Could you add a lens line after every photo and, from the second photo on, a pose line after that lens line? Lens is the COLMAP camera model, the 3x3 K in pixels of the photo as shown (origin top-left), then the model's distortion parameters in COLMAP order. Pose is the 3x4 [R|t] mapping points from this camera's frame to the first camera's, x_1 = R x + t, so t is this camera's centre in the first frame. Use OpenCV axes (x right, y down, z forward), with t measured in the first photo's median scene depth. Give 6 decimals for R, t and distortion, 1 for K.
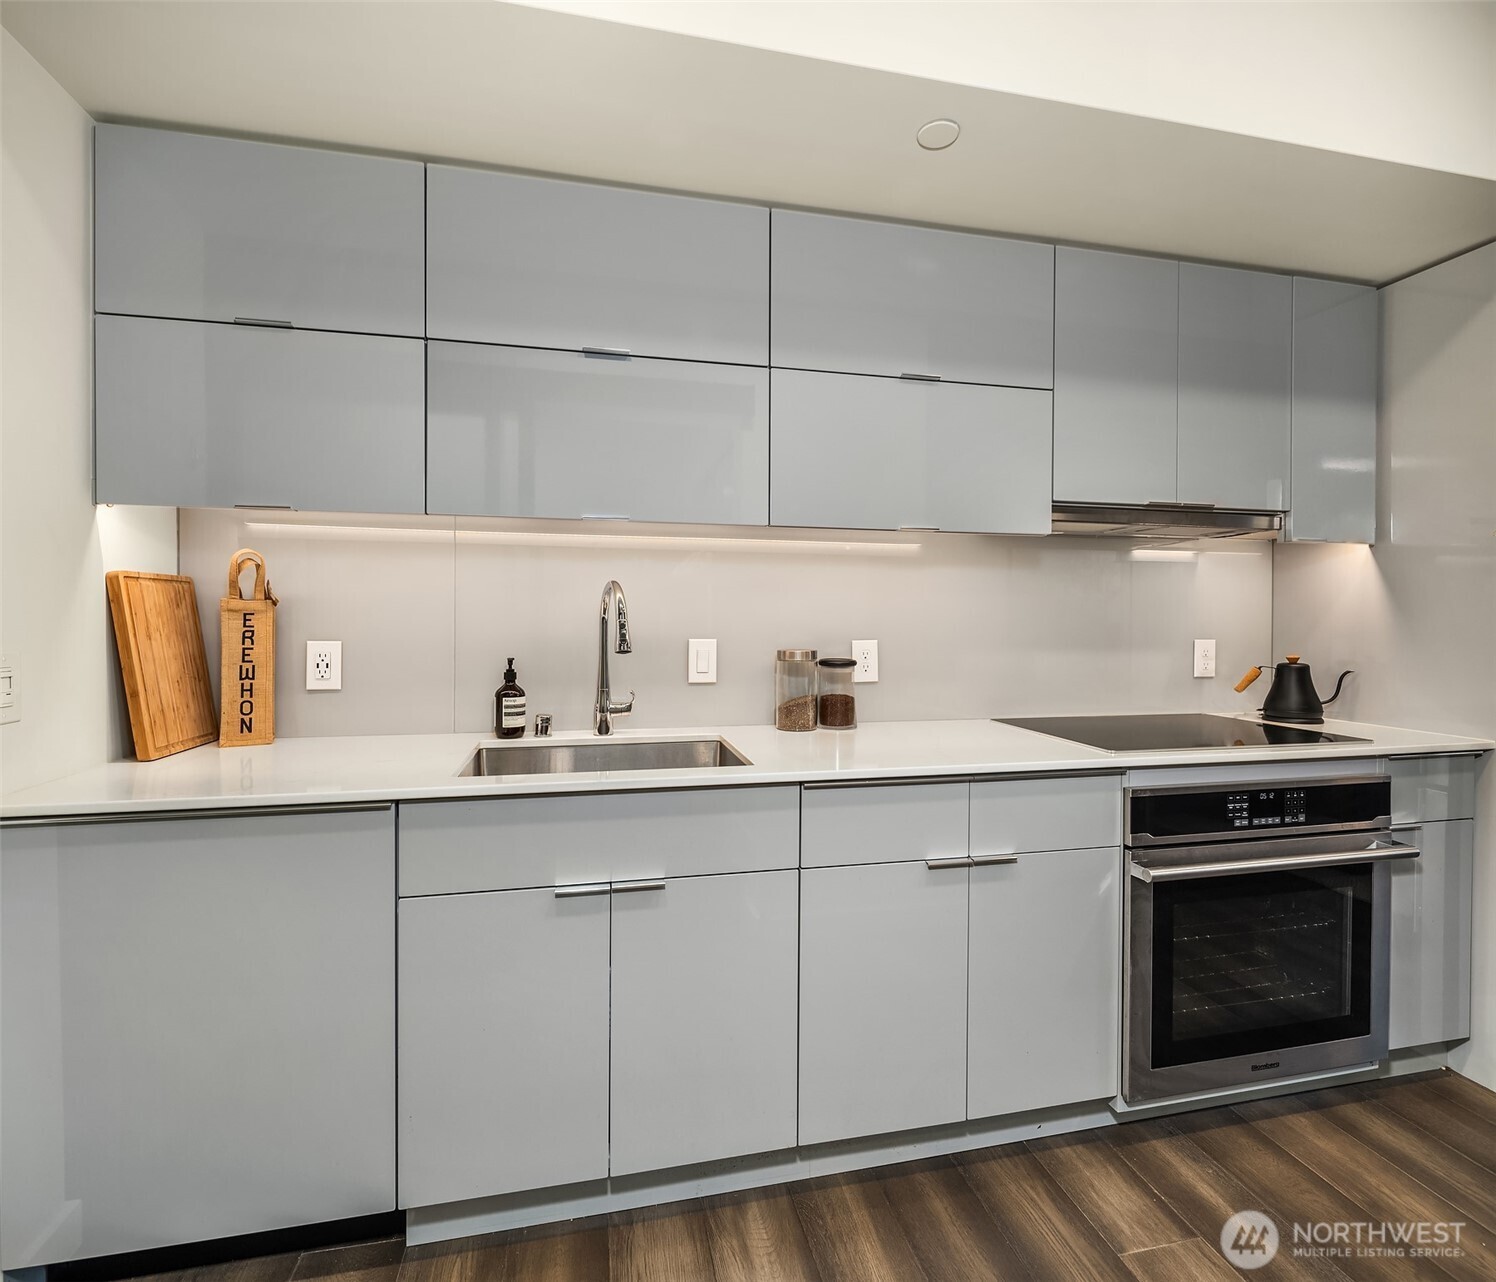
lens RADIAL K [[741.3, 0, 763.2], [0, 741.3, 628.3], [0, 0, 1]] dist [-0.003959, -0.001325]
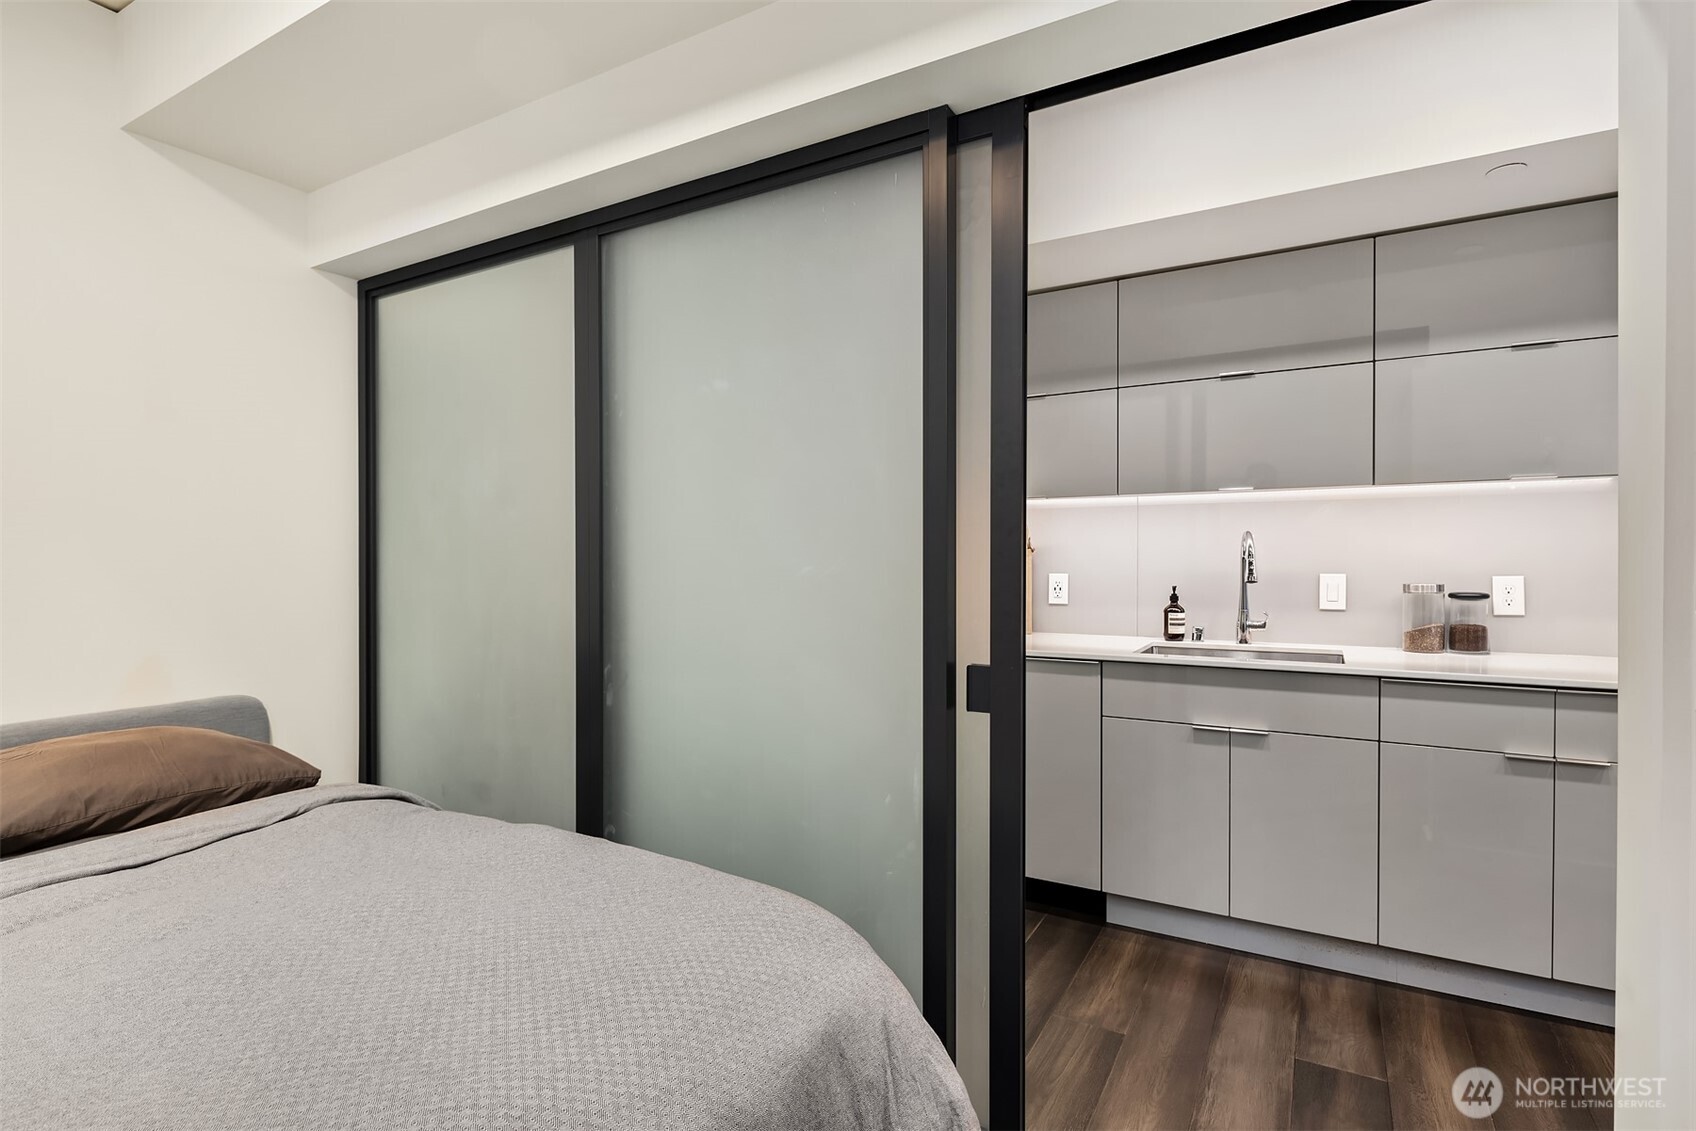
lens RADIAL K [[833.1, 0, 848.0], [0, 833.1, 565.5], [0, 0, 1]] dist [-0.000155, 0.000268]
pose [[0.731091, -0.002375, -0.682275, 0.314119], [0.000651, 0.999996, -0.002783, 0.003908], [0.682279, 0.001591, 0.731090, -0.648847]]
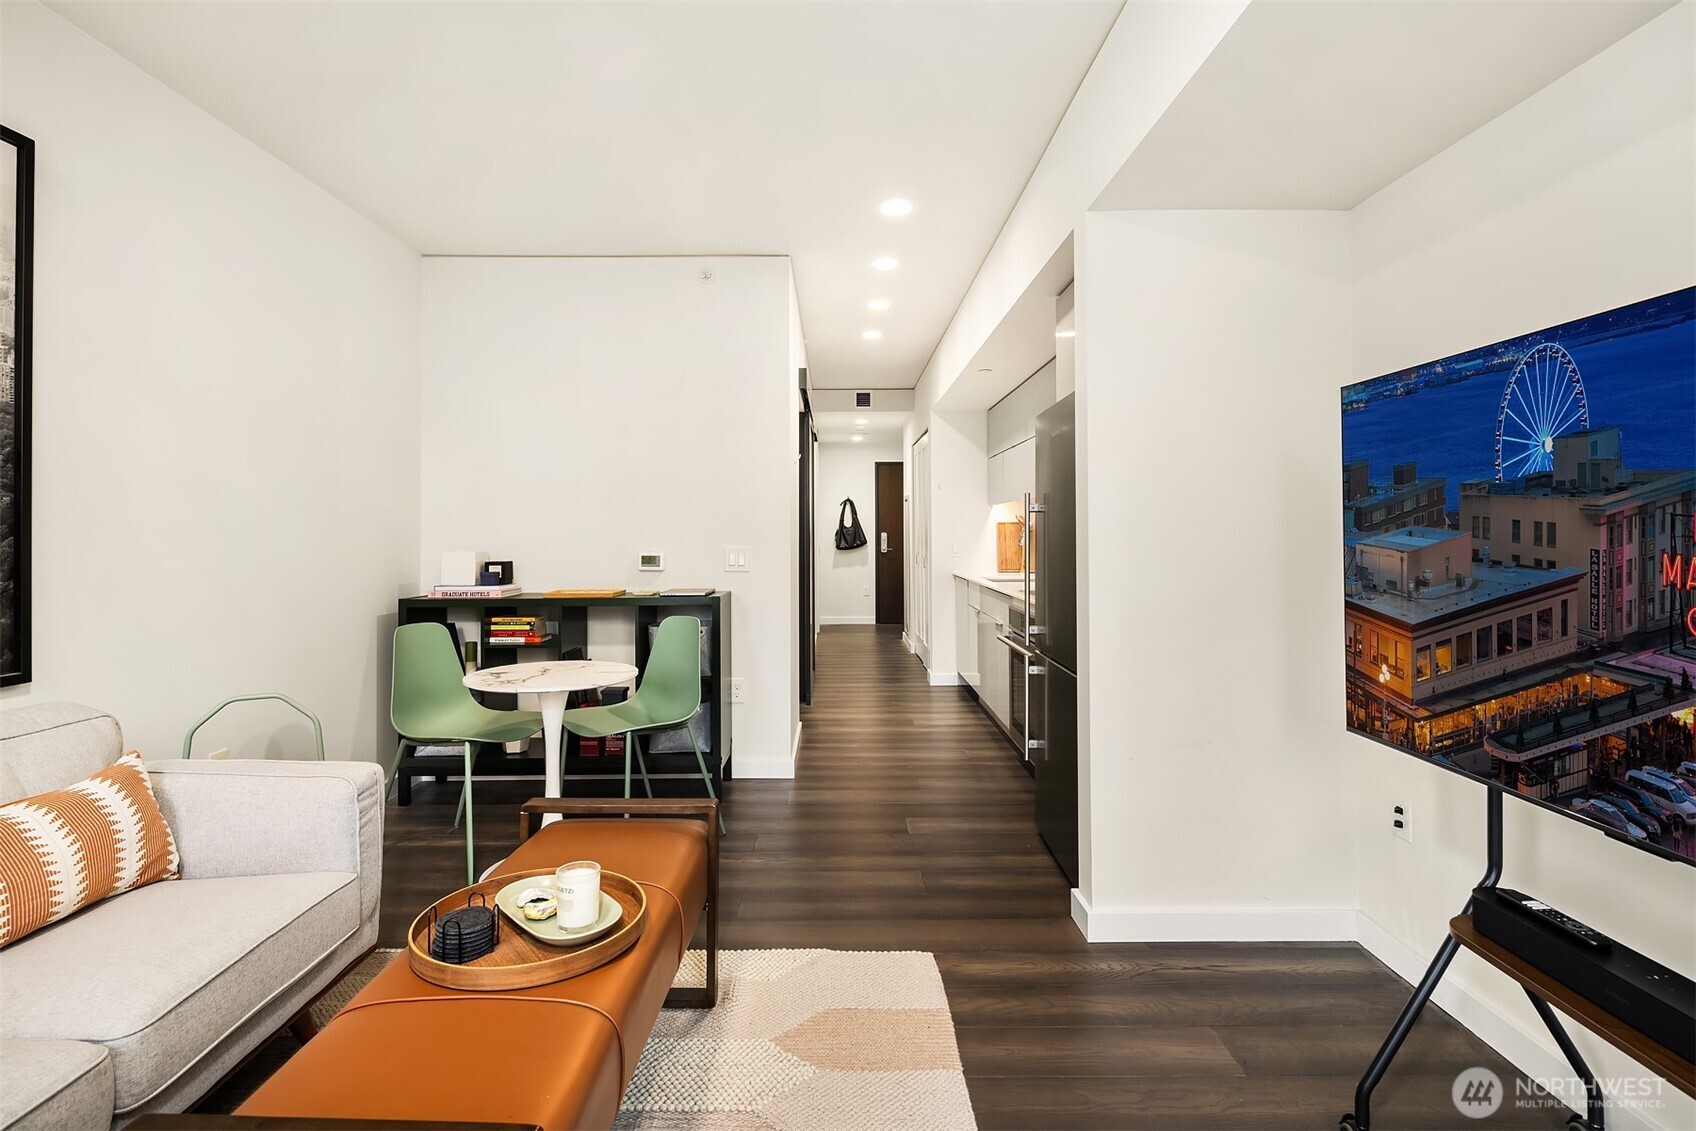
lens RADIAL K [[838.7, 0, 844.1], [0, 838.7, 521.5], [0, 0, 1]] dist [0.001111, -0.000088]
pose [[-0.209462, -0.014111, -0.977715, 2.975502], [-0.002998, 0.999900, -0.013789, -0.016241], [0.977812, 0.000043, -0.209484, 0.944620]]
